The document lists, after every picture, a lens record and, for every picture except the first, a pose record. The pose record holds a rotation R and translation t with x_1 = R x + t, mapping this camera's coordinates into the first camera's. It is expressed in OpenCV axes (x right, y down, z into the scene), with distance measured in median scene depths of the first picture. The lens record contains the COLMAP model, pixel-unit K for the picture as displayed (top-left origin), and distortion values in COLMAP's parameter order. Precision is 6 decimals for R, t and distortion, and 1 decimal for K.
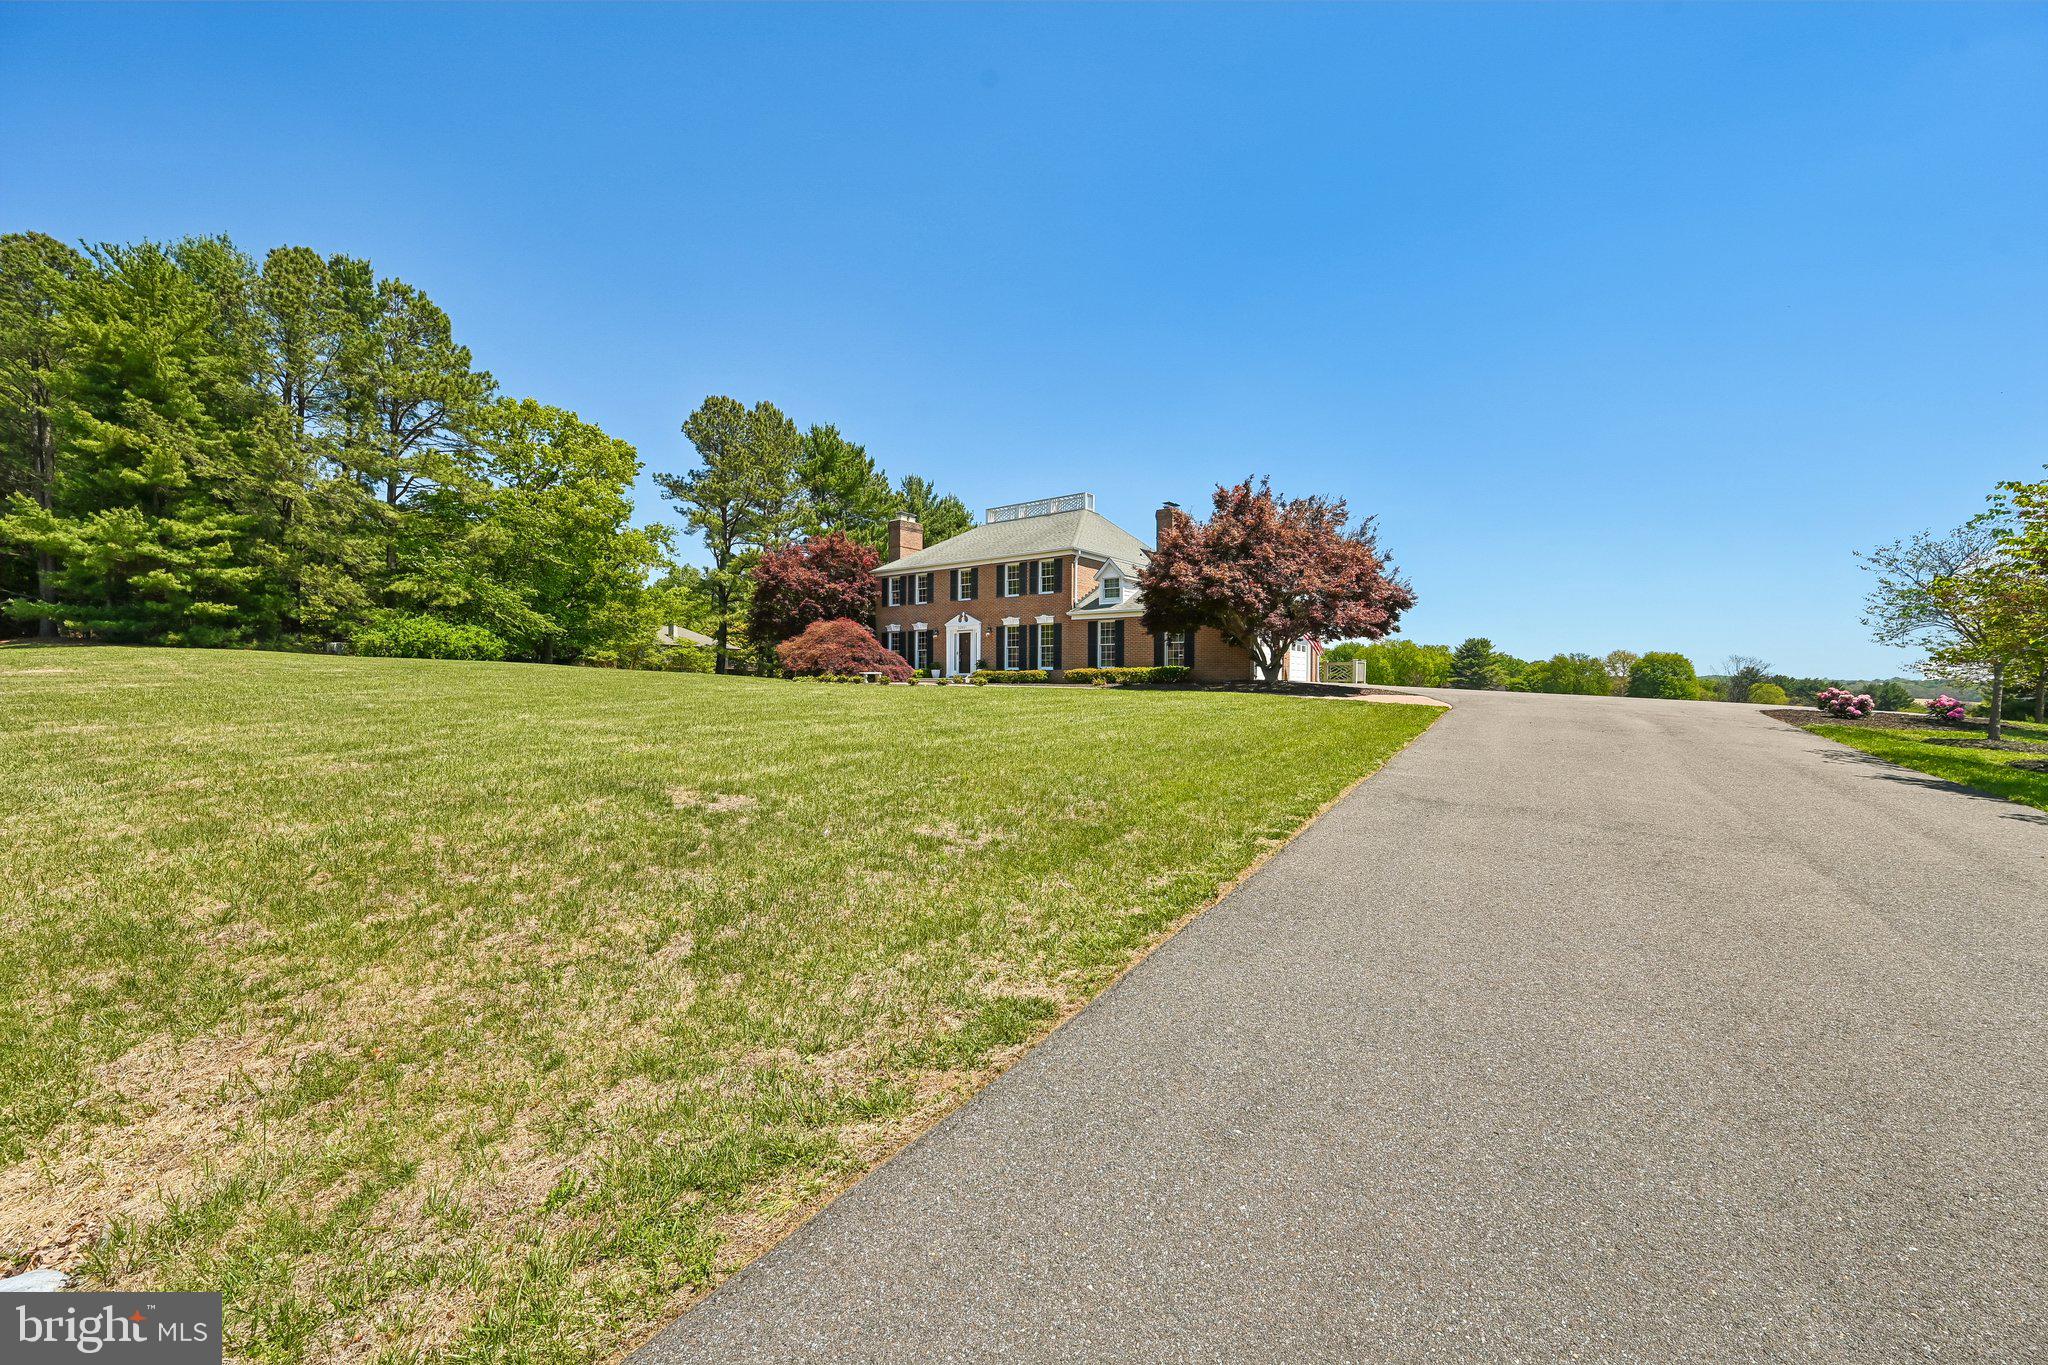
lens RADIAL K [[808.1, 0, 1008.1], [0, 808.1, 713.6], [0, 0, 1]] dist [-0.001291, 0.000370]
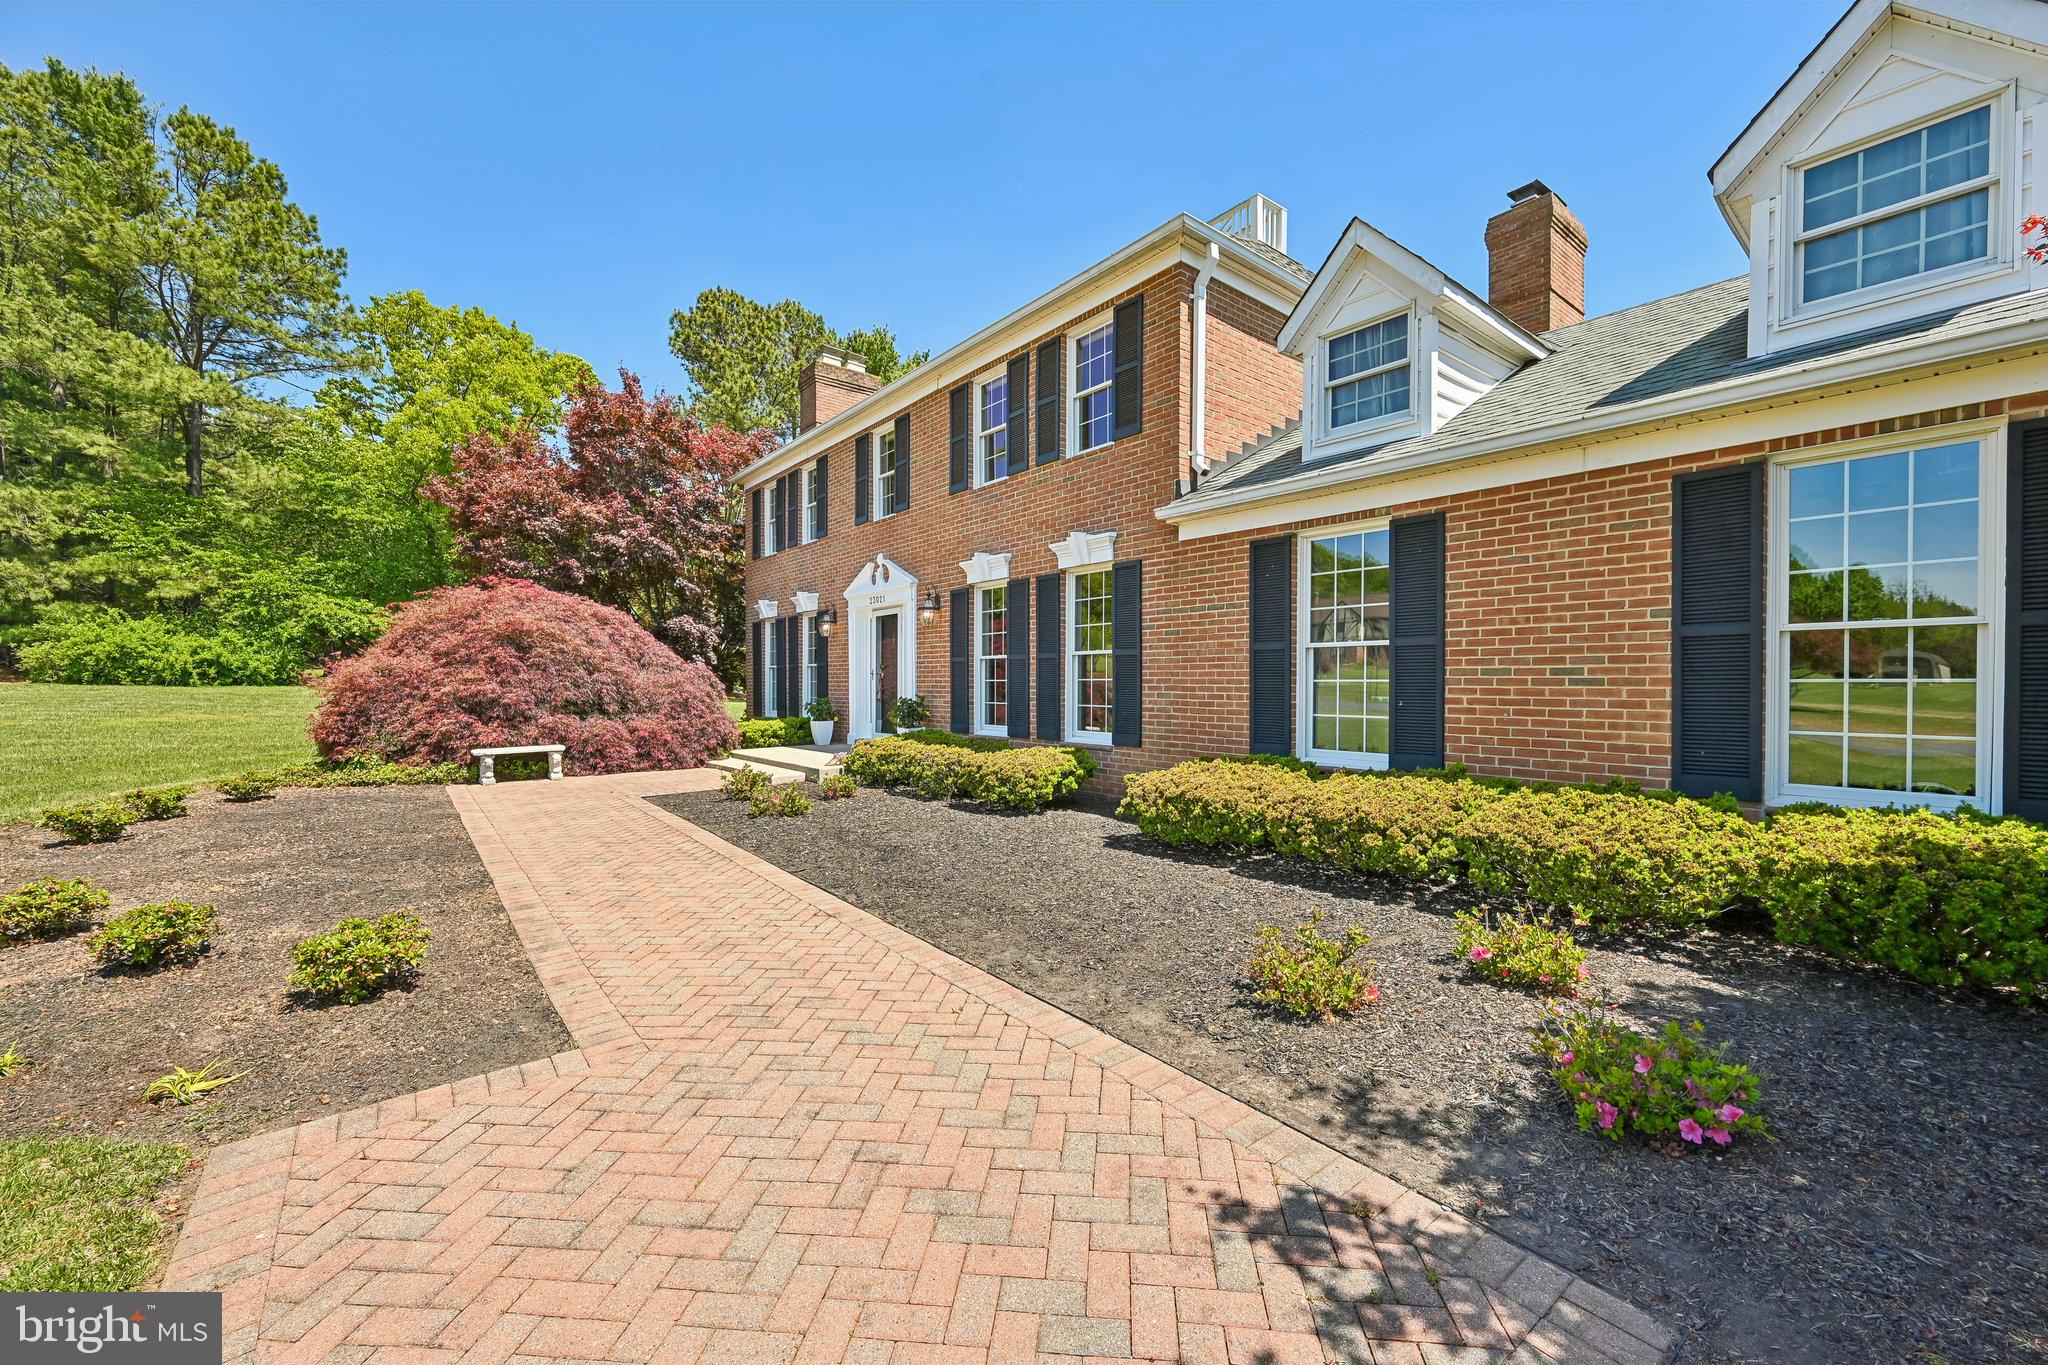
lens RADIAL K [[808.1, 0, 1028.1], [0, 808.1, 685.7], [0, 0, 1]] dist [-0.001291, 0.000370]
pose [[0.976496, -0.006168, -0.215446, 0.075777], [-0.000645, 0.999502, -0.031537, -0.059149], [0.215533, 0.030935, 0.976006, 0.676652]]
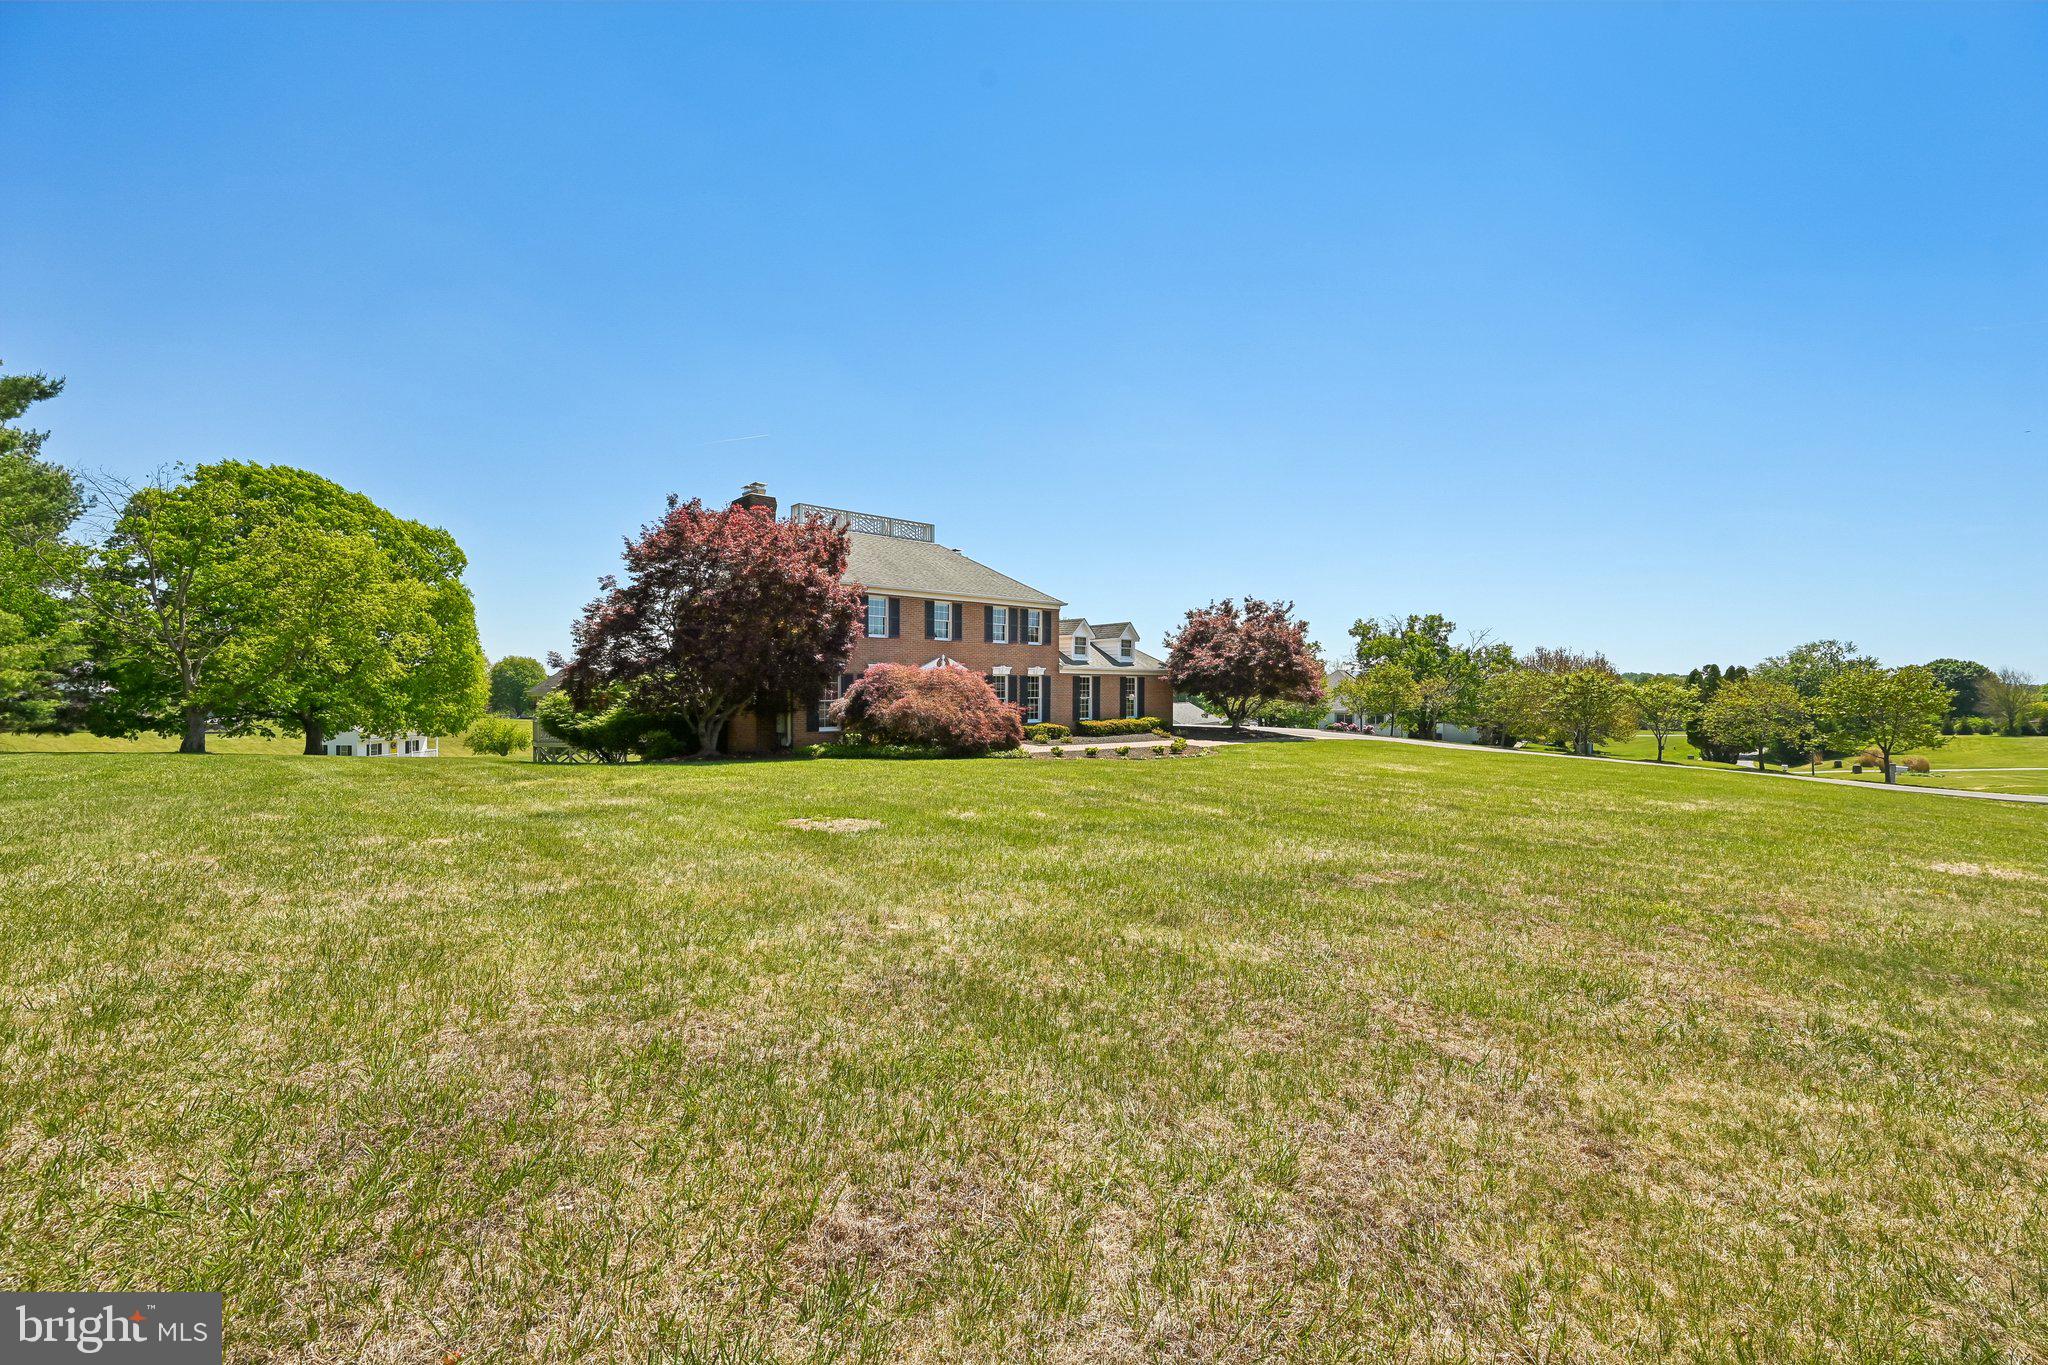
lens RADIAL K [[808.1, 0, 1027.7], [0, 808.1, 680.9], [0, 0, 1]] dist [-0.001291, 0.000370]
pose [[0.161983, -0.002675, 0.986790, -0.832925], [0.033098, 0.999448, -0.002724, -0.092818], [-0.986238, 0.033102, 0.161982, 0.774858]]
